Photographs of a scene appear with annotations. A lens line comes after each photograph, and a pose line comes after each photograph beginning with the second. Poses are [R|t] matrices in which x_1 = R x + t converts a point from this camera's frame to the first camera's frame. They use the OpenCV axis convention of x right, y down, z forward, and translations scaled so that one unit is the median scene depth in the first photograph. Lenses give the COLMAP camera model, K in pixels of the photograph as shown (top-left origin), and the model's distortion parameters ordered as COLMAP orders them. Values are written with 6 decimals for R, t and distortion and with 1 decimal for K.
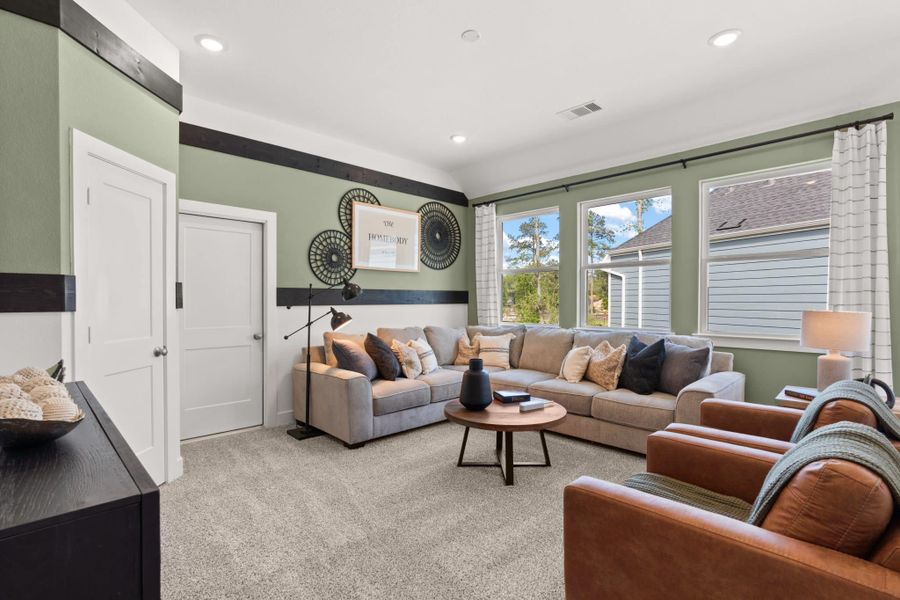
lens RADIAL K [[417.5, 0, 450.0], [0, 417.5, 300.0], [0, 0, 1]] dist [0.000643, -0.000379]
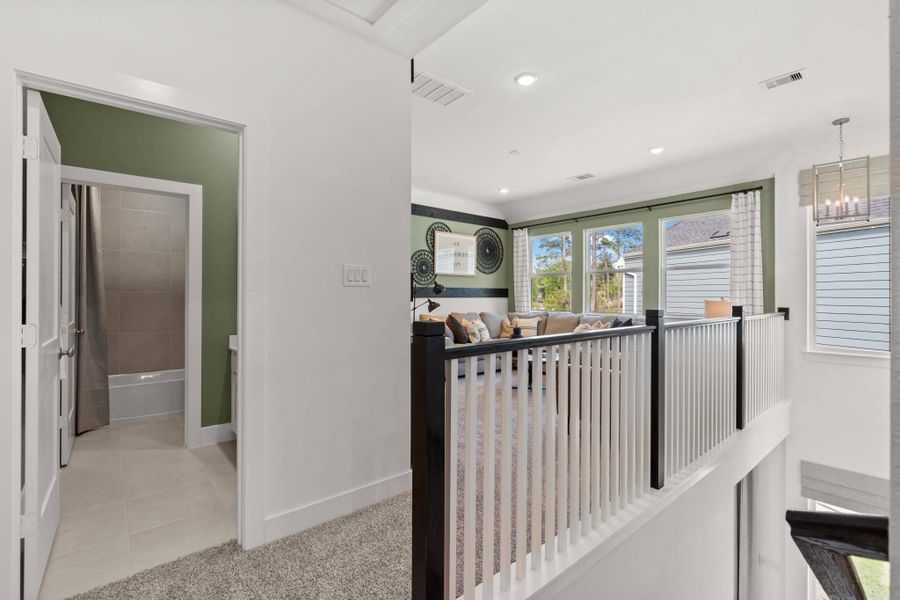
lens RADIAL K [[417.5, 0, 450.0], [0, 417.5, 300.0], [0, 0, 1]] dist [0.000643, -0.000379]
pose [[0.997515, 0.002057, -0.070420, -0.063142], [-0.001305, 0.999942, 0.010719, 0.003498], [0.070438, -0.010600, 0.997460, -0.511079]]
